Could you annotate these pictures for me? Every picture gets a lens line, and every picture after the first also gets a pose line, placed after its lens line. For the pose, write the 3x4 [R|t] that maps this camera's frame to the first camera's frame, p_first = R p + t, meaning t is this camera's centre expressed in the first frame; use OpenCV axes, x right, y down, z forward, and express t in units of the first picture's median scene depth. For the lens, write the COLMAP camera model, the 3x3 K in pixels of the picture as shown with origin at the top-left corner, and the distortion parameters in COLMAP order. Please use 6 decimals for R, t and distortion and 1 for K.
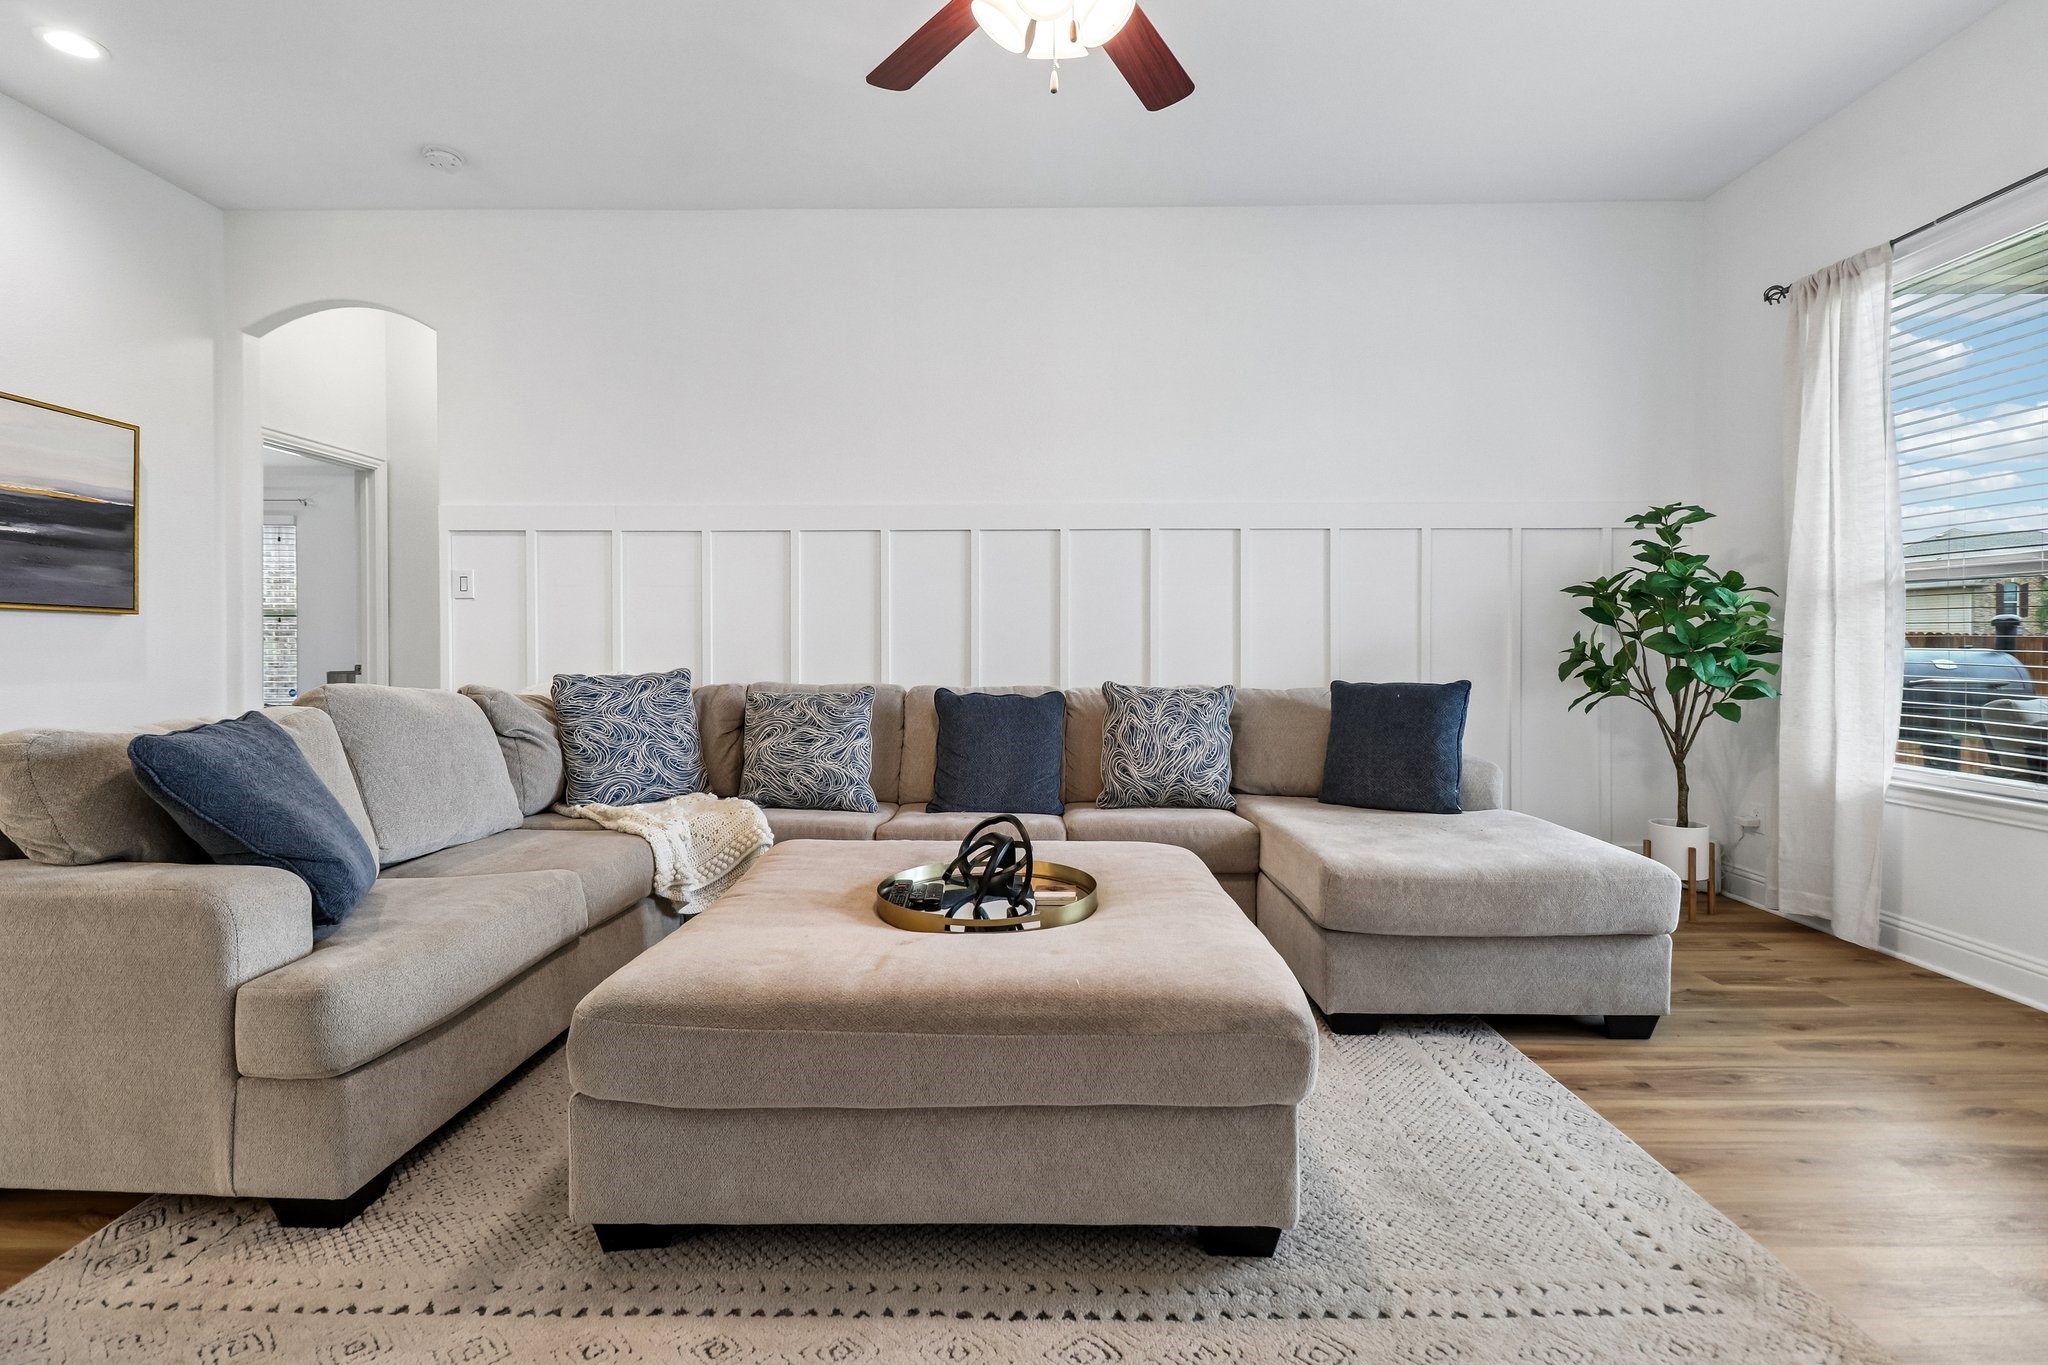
lens RADIAL K [[942.3, 0, 1019.1], [0, 942.3, 638.2], [0, 0, 1]] dist [0.005714, -0.009078]
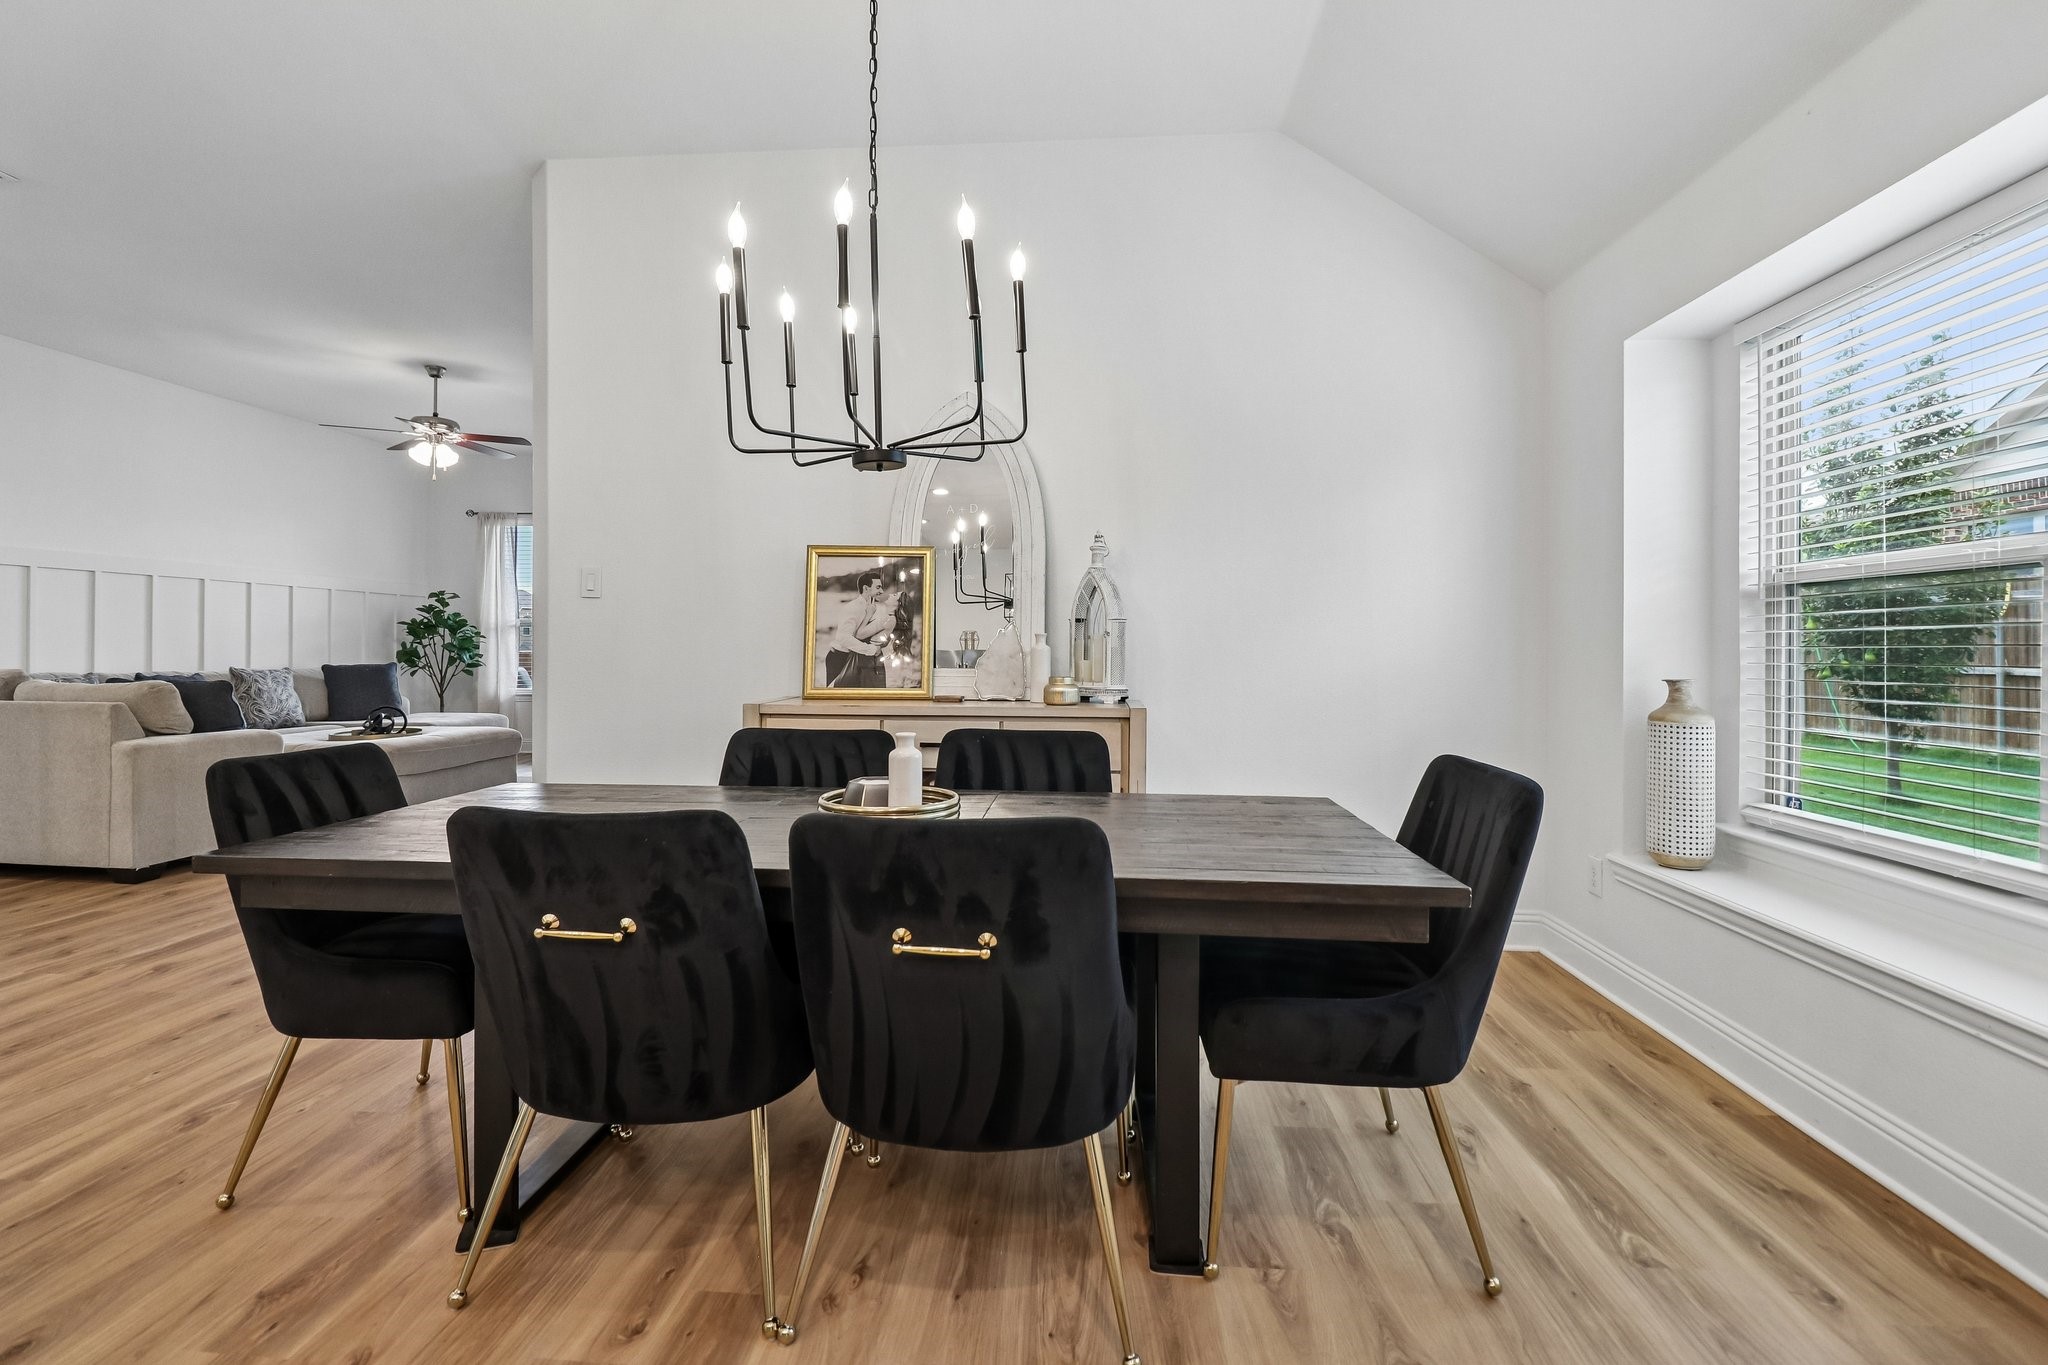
lens RADIAL K [[942.3, 0, 1012.0], [0, 942.3, 649.0], [0, 0, 1]] dist [0.005714, -0.009078]
pose [[0.067298, 0.001753, 0.997731, -1.664535], [0.003263, 0.999993, -0.001978, 0.019865], [-0.997728, 0.003389, 0.067292, -0.649950]]
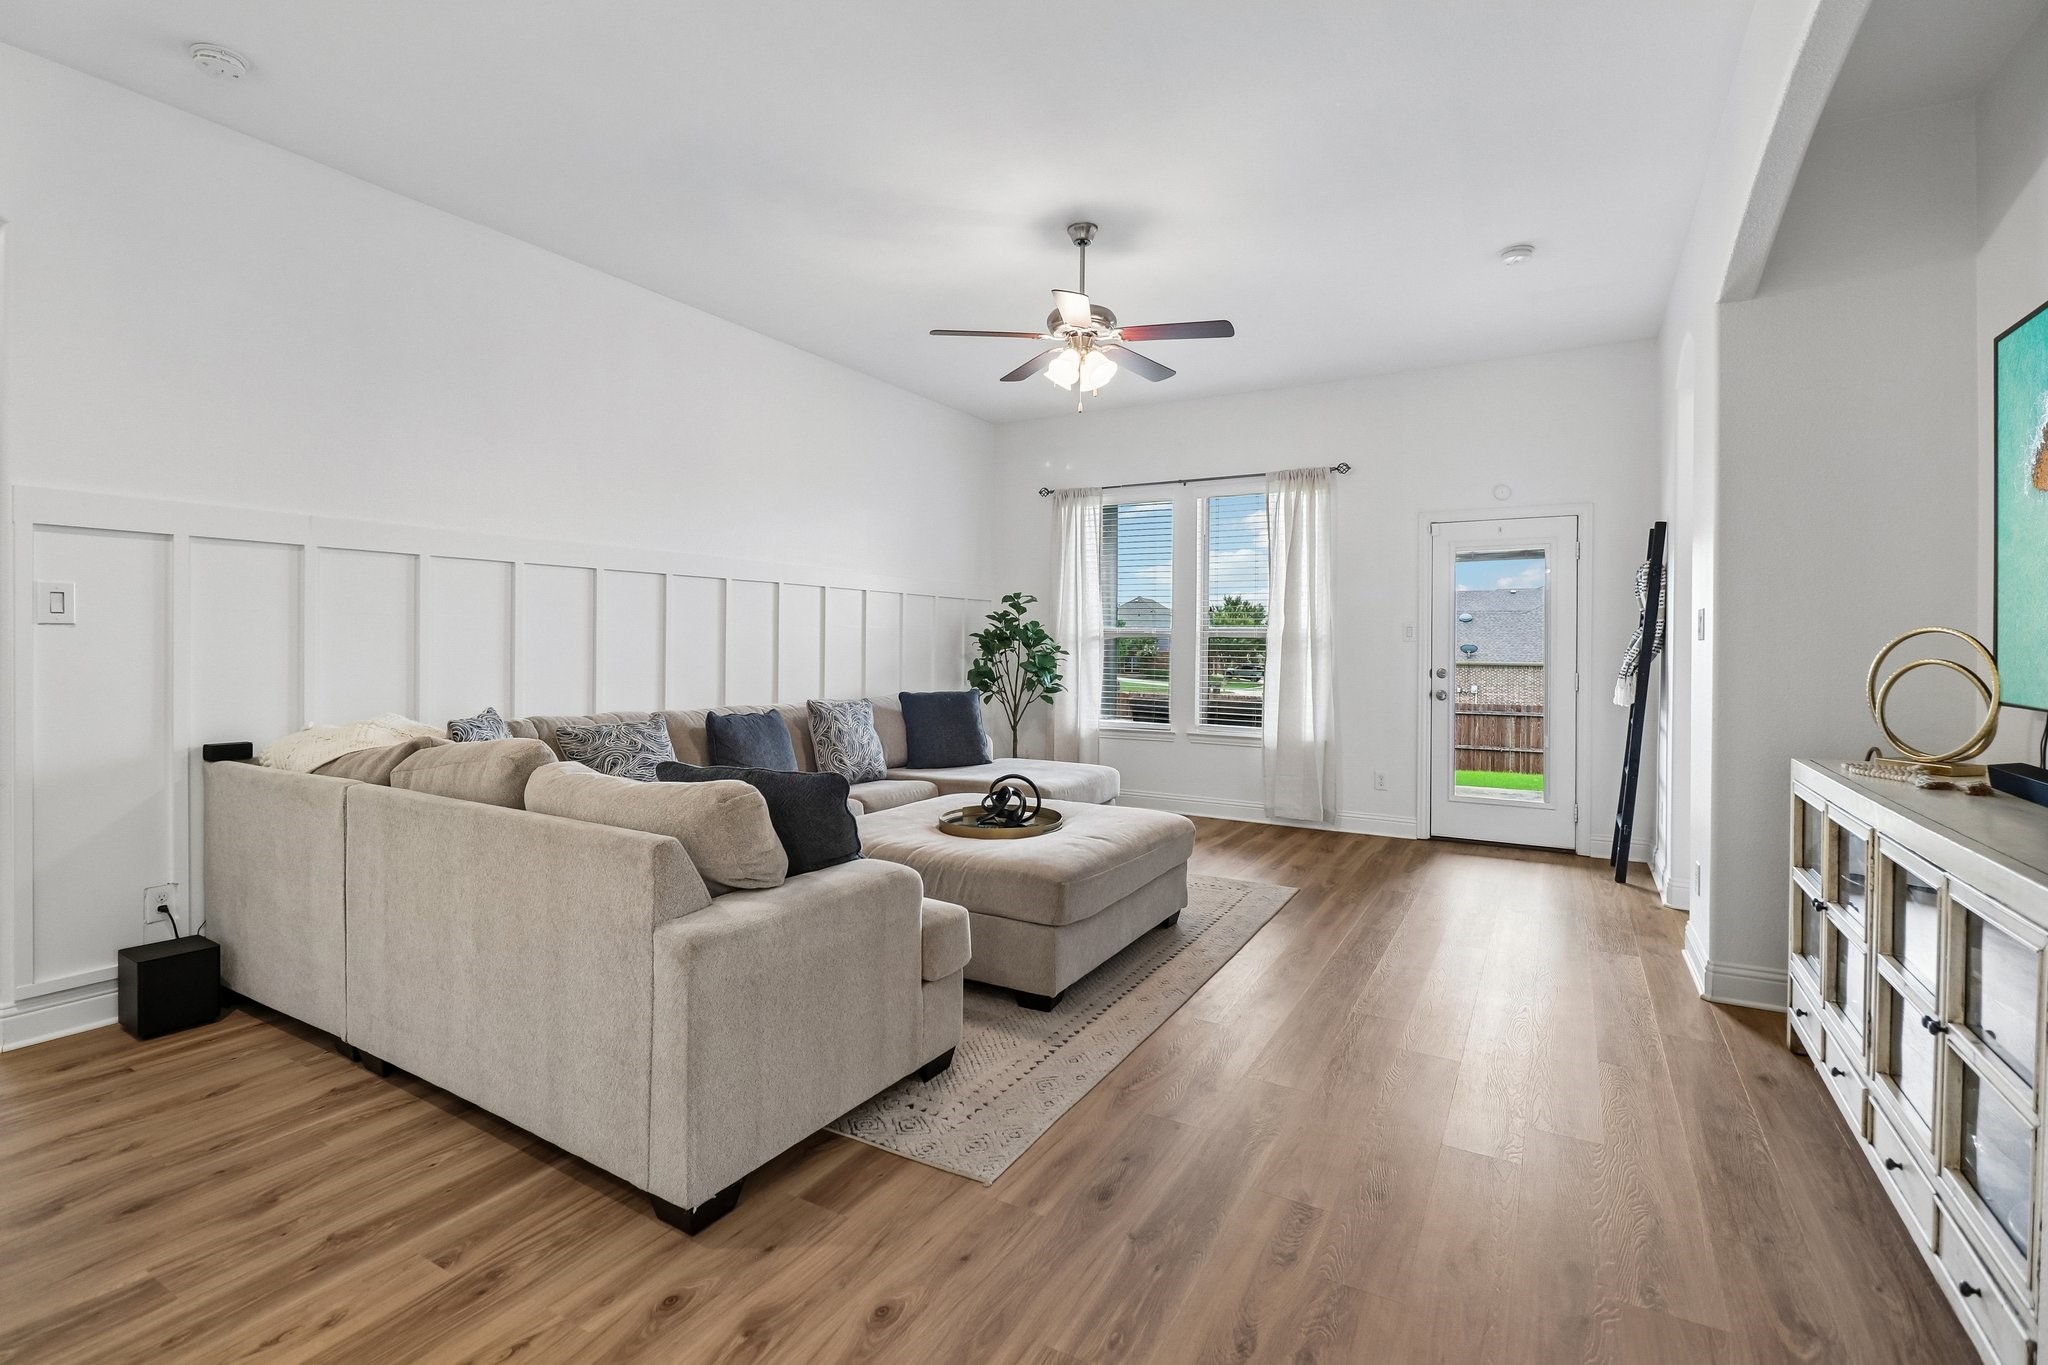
lens RADIAL K [[942.3, 0, 1004.8], [0, 942.3, 652.2], [0, 0, 1]] dist [0.005714, -0.009078]
pose [[0.499445, -0.002181, 0.866343, -0.970937], [-0.001381, 0.999994, 0.003314, -0.028715], [-0.866345, -0.002851, 0.499439, 0.070465]]
